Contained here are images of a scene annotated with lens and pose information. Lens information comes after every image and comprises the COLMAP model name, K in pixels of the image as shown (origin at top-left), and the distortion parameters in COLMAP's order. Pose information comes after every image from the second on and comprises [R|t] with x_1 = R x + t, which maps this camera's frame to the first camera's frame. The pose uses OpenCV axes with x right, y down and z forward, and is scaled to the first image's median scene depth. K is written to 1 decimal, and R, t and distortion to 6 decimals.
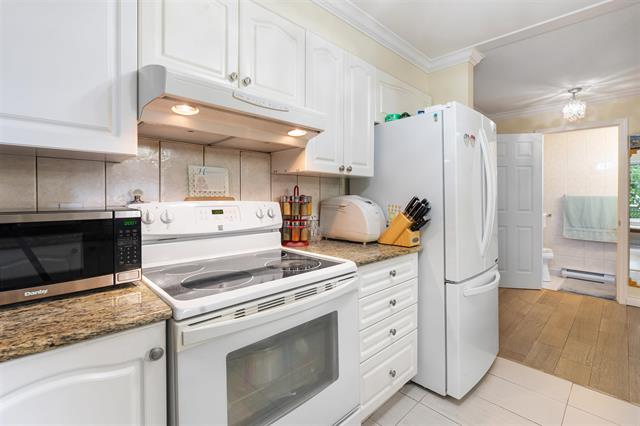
lens RADIAL K [[291.7, 0, 317.9], [0, 291.7, 203.1], [0, 0, 1]] dist [-0.001557, 0.000206]
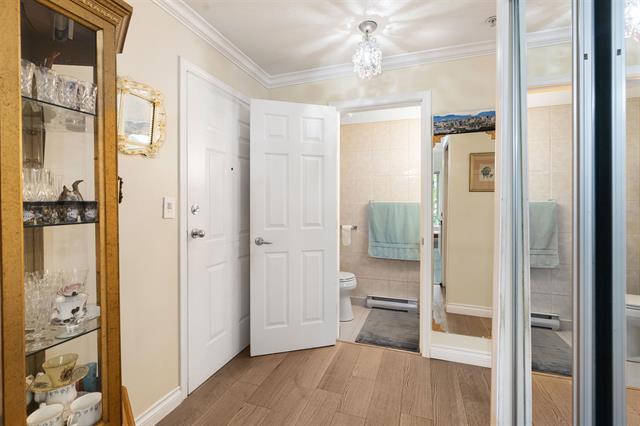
lens RADIAL K [[295.0, 0, 320.0], [0, 295.0, 213.0], [0, 0, 1]] dist [-0.002516, 0.000084]
pose [[0.888834, -0.012136, 0.458068, 0.394953], [0.006722, 0.999887, 0.013448, -0.009417], [-0.458180, -0.008874, 0.888815, 0.387837]]
